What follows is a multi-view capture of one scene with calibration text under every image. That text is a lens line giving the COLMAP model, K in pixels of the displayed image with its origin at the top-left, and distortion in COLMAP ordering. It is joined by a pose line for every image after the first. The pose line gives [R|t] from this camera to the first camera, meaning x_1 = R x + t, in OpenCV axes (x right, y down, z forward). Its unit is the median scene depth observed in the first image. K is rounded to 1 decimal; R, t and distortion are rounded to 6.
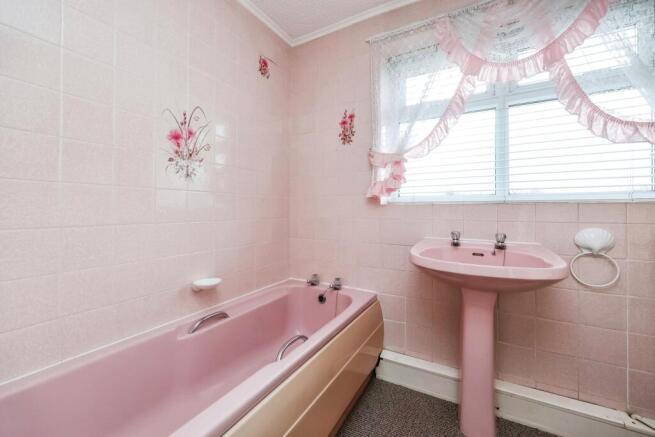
lens RADIAL K [[266.8, 0, 328.2], [0, 266.8, 215.8], [0, 0, 1]] dist [0.003618, -0.000004]
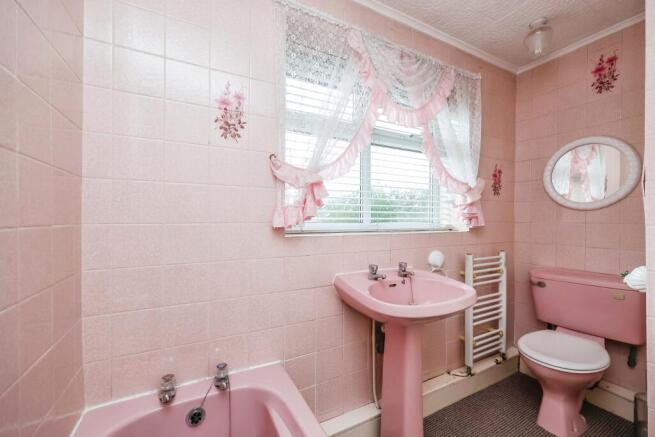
lens RADIAL K [[266.8, 0, 326.8], [0, 266.8, 219.1], [0, 0, 1]] dist [0.003618, -0.000004]
pose [[0.556422, 0.002819, 0.830895, -0.359253], [0.008579, 0.999921, -0.009138, -0.085203], [-0.830856, 0.012213, 0.556354, 0.536635]]
